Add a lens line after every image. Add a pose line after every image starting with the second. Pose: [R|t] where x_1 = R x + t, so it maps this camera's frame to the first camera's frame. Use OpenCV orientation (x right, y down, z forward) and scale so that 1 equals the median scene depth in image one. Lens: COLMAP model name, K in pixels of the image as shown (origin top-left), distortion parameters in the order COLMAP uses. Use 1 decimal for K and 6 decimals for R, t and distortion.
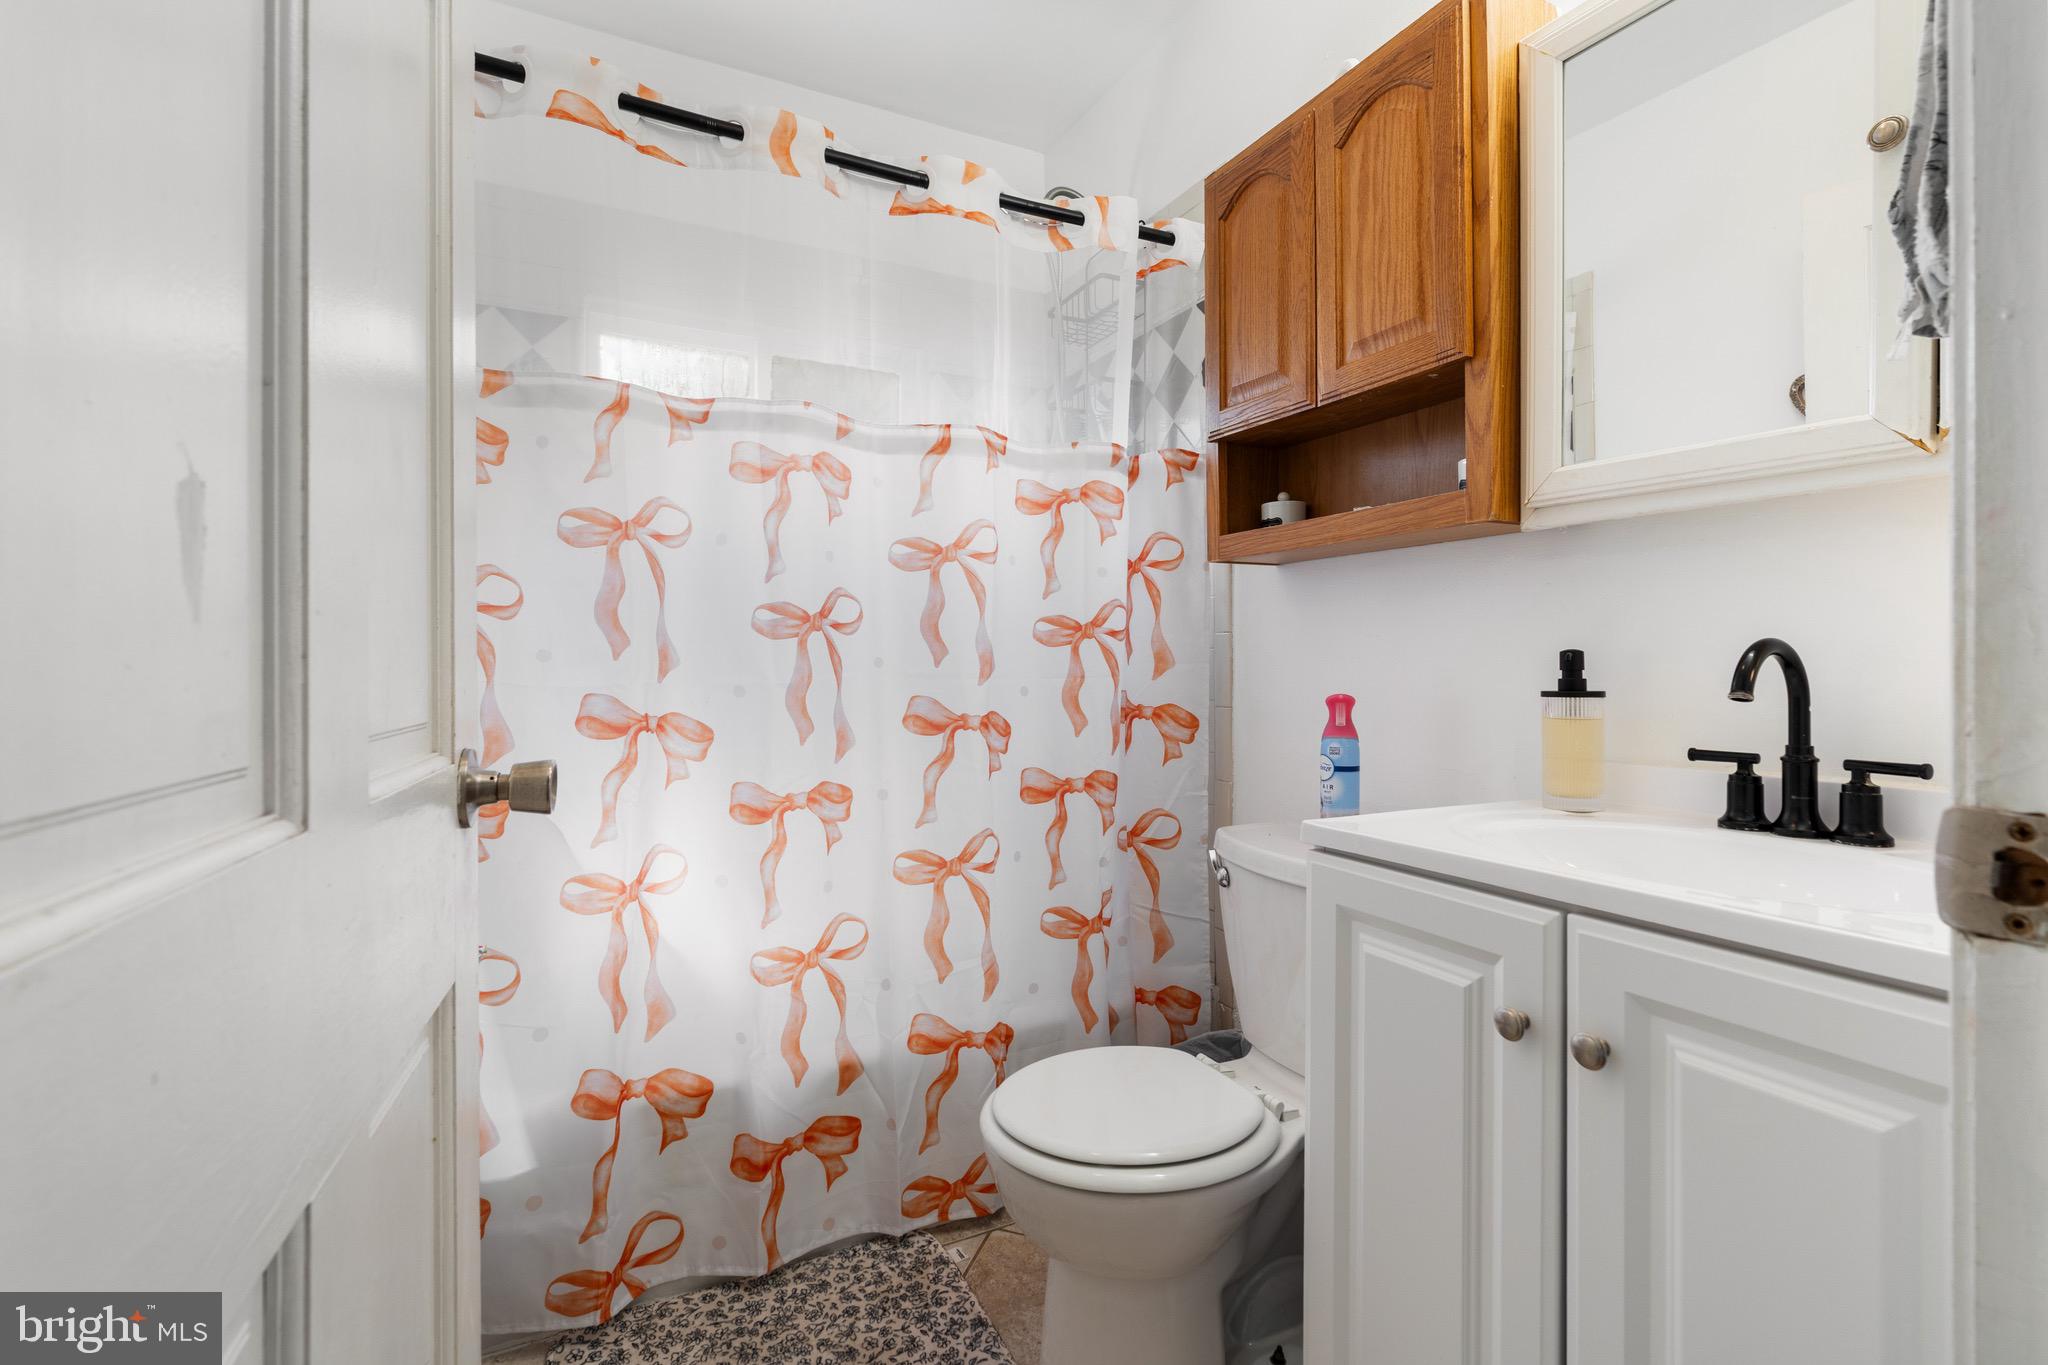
lens RADIAL K [[937.5, 0, 1044.4], [0, 937.5, 669.0], [0, 0, 1]] dist [-0.008248, 0.003907]
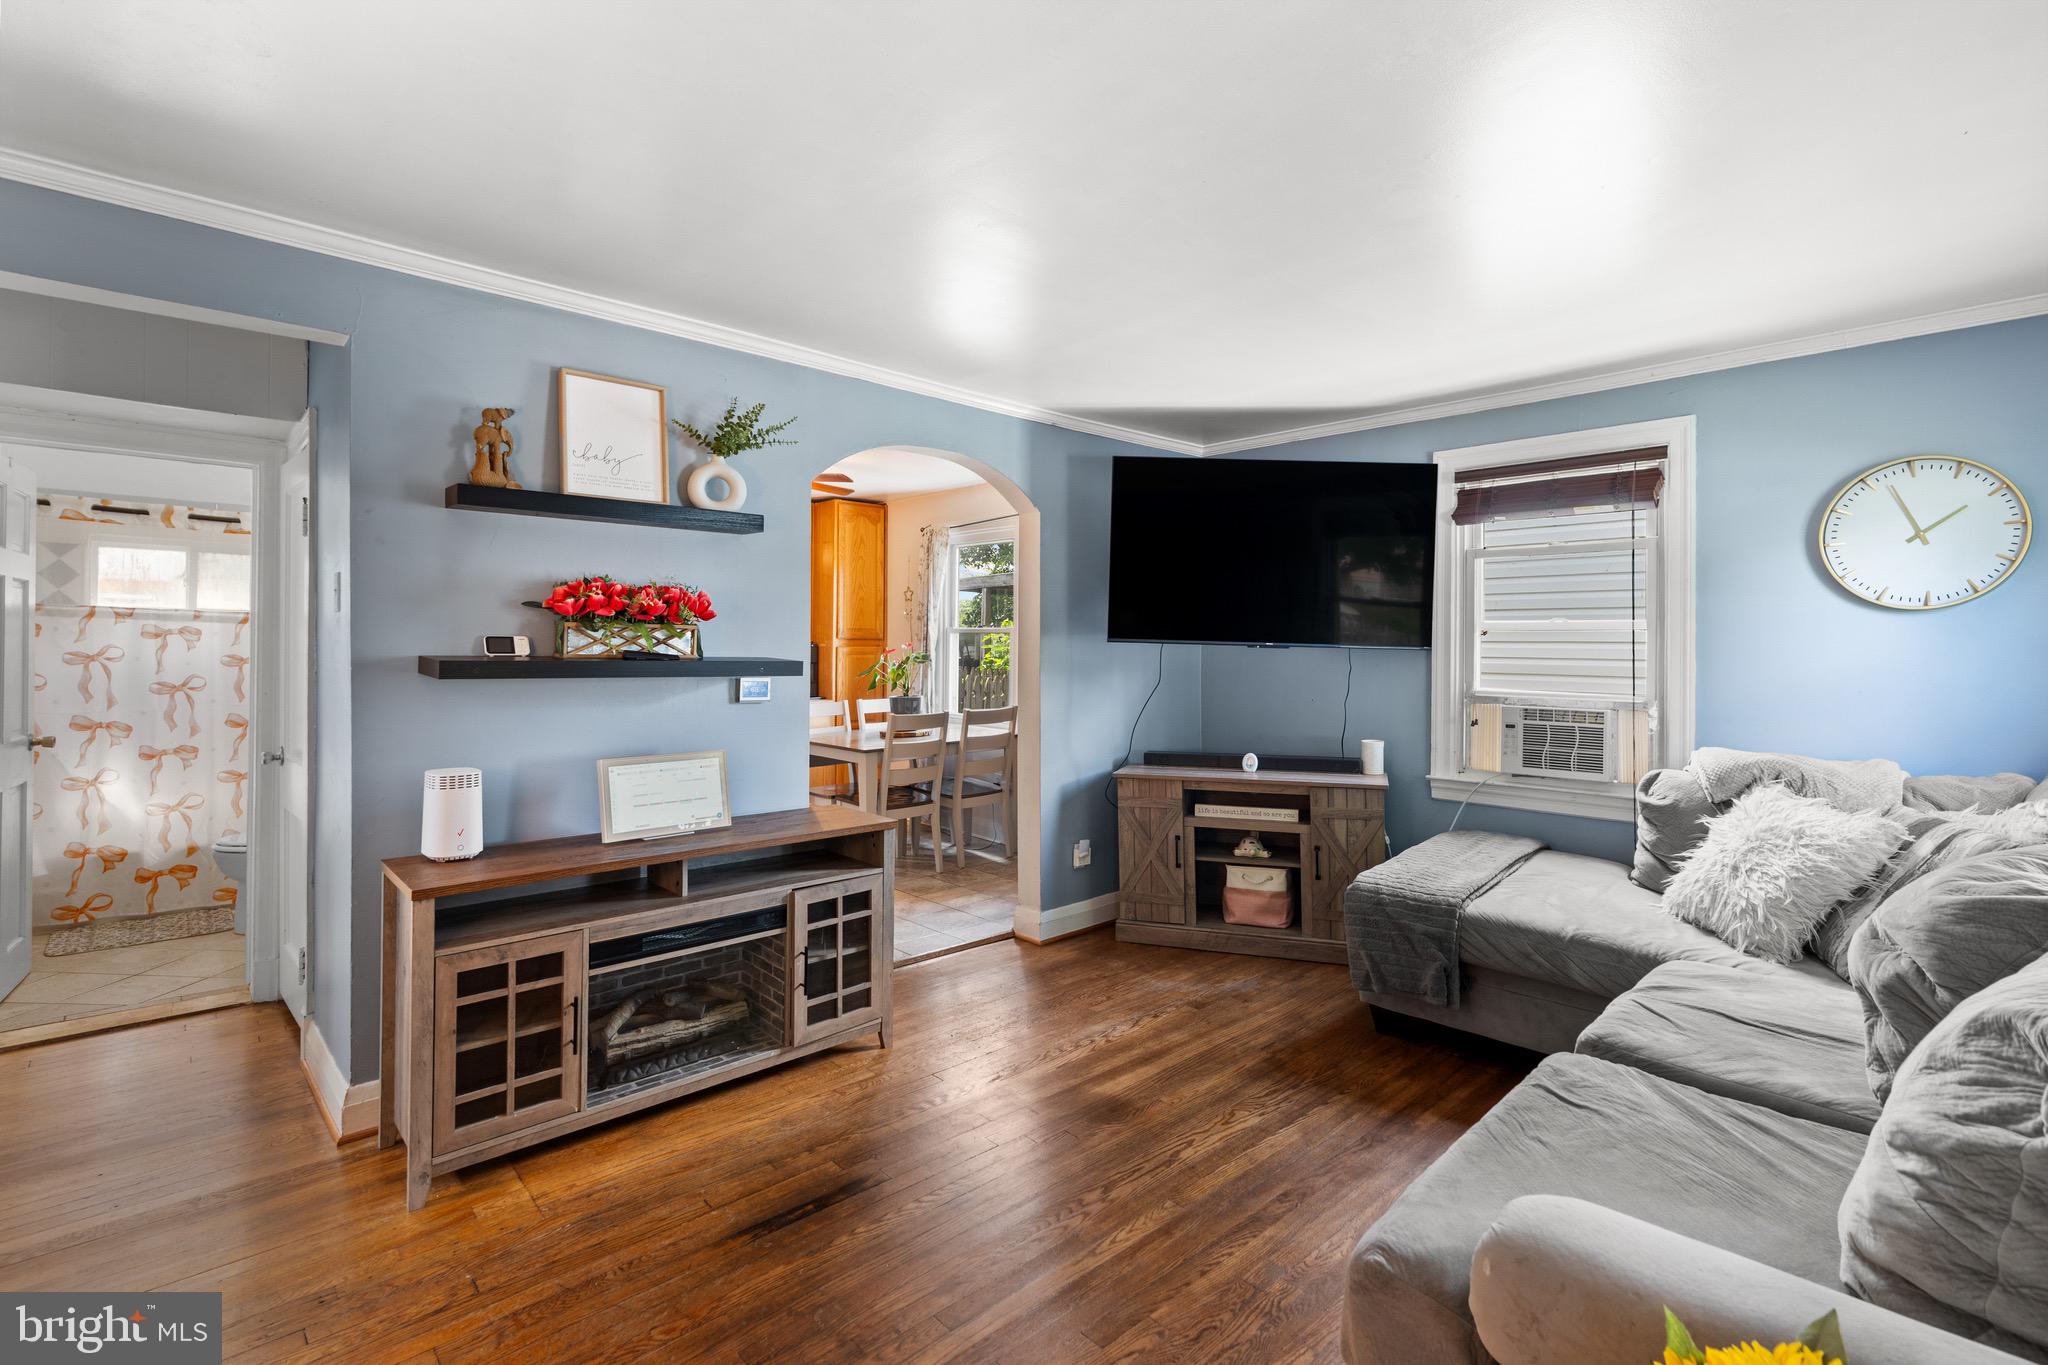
lens RADIAL K [[937.5, 0, 1031.2], [0, 937.5, 644.8], [0, 0, 1]] dist [-0.008248, 0.003907]
pose [[0.953913, 0.012260, 0.299833, 1.401013], [-0.010286, 0.999914, -0.008162, -0.190055], [-0.299907, 0.004701, 0.953957, -2.524112]]
